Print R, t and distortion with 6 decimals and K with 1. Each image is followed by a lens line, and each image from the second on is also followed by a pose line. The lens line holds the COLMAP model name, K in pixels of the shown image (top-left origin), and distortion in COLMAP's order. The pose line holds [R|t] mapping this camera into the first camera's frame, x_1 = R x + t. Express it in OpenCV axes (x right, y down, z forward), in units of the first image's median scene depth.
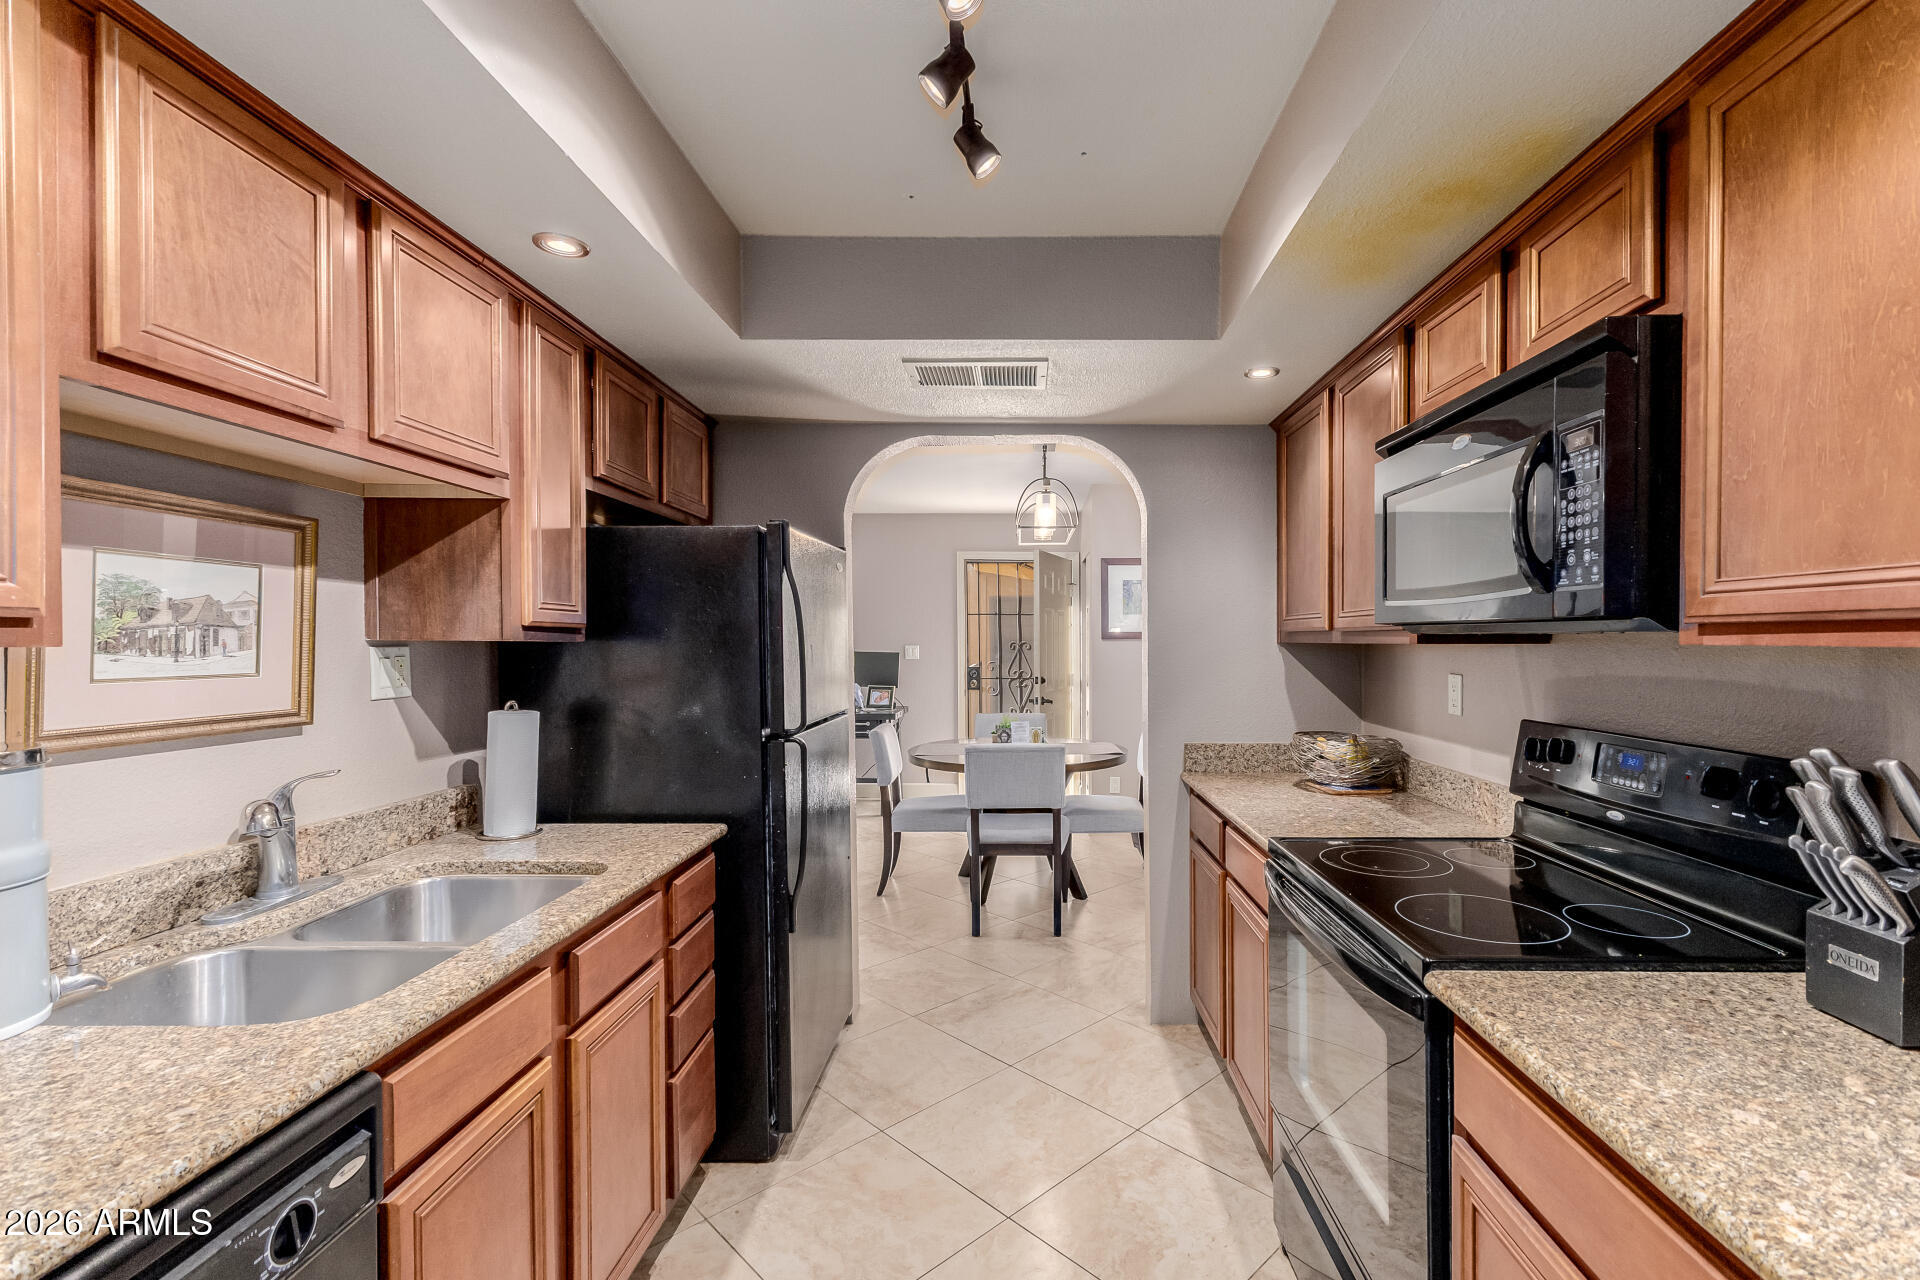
lens RADIAL K [[791.4, 0, 1057.9], [0, 791.4, 652.0], [0, 0, 1]] dist [-0.000446, -0.000156]
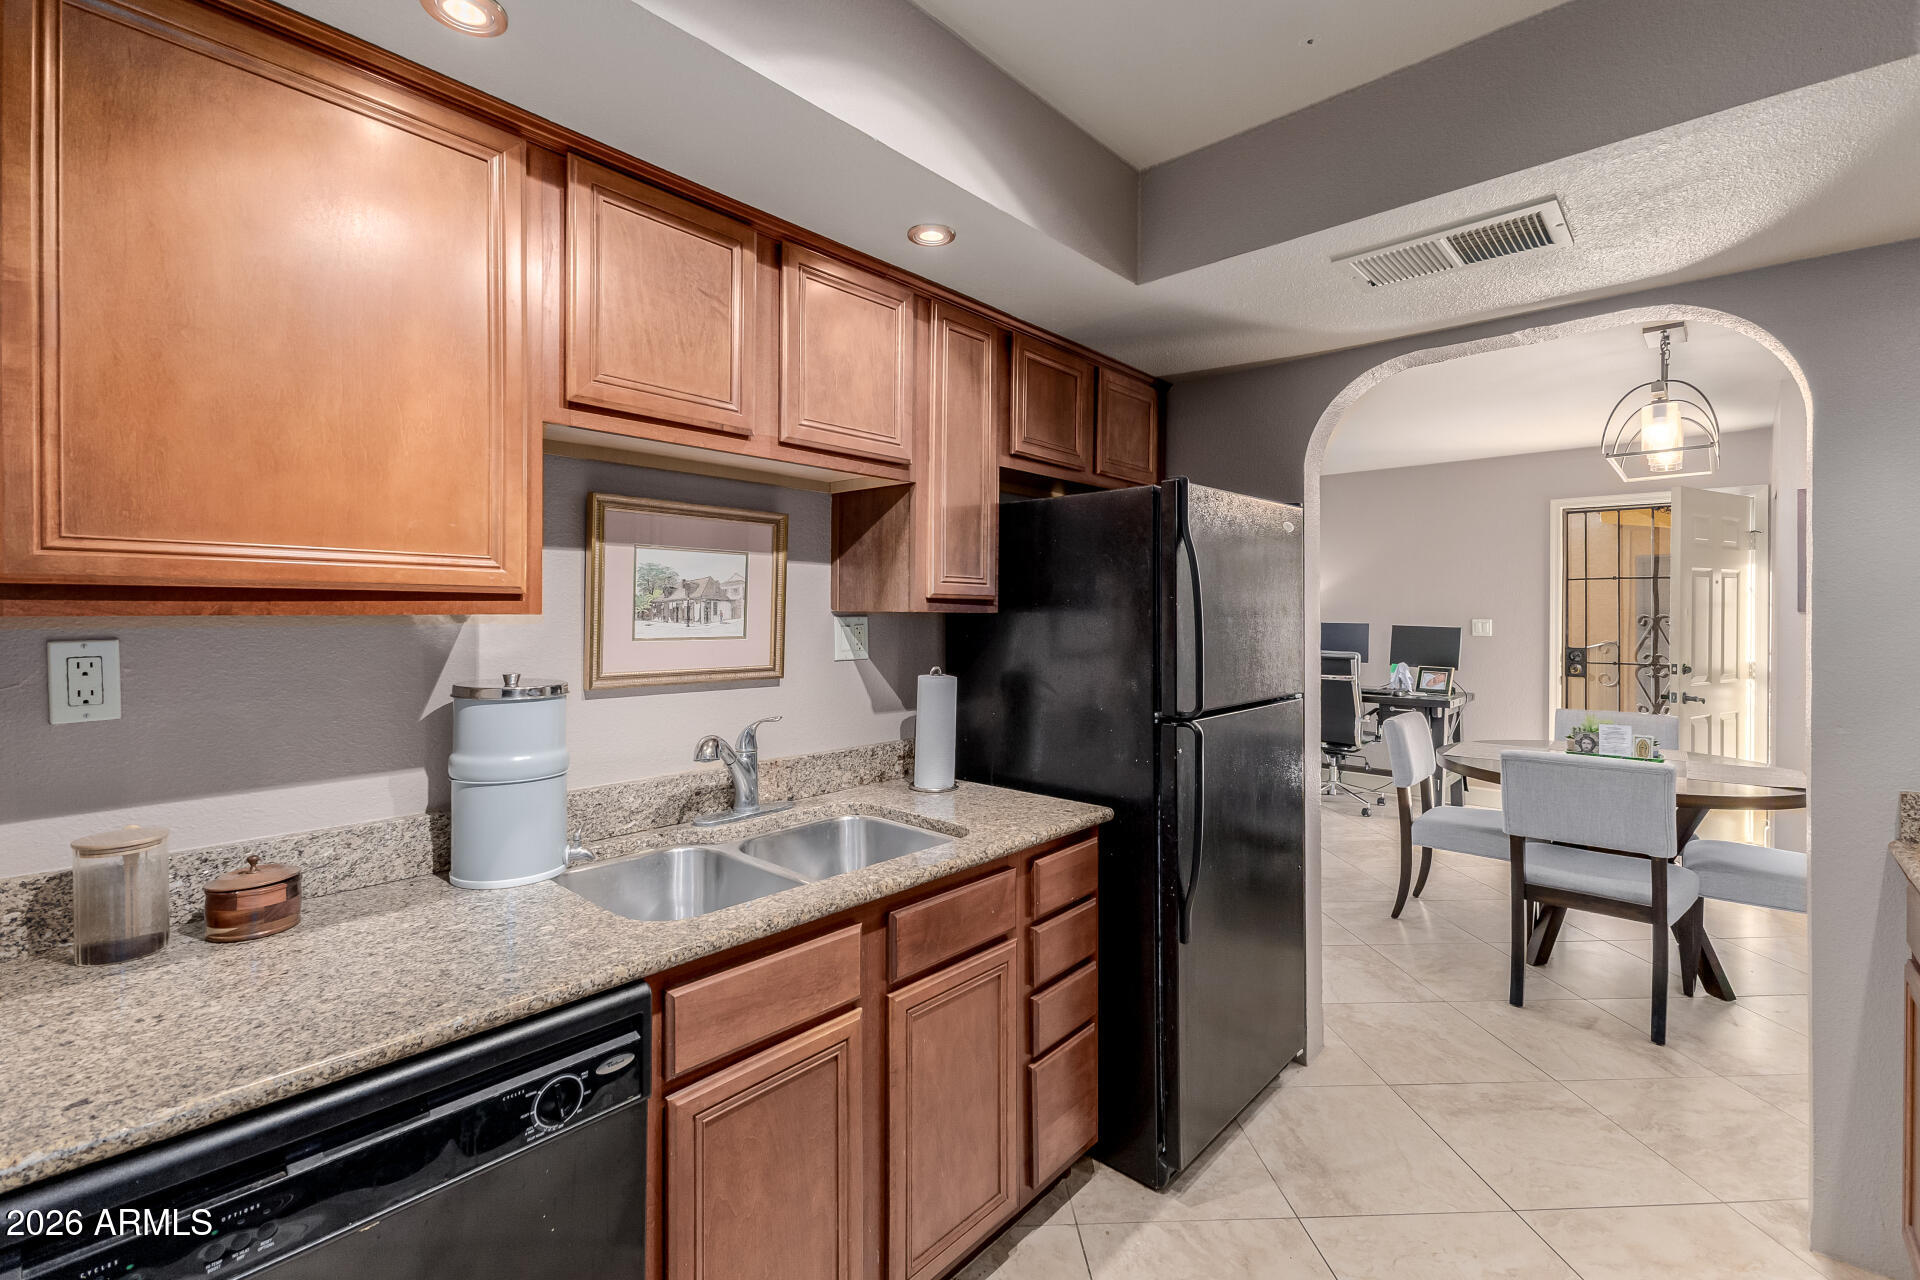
lens RADIAL K [[829.9, 0, 967.6], [0, 829.9, 620.8], [0, 0, 1]] dist [0.002028, -0.000066]
pose [[0.737939, 0.008132, -0.674819, 0.142461], [-0.011567, 0.999933, -0.000599, -0.001584], [0.674769, 0.008248, 0.737983, 0.202457]]
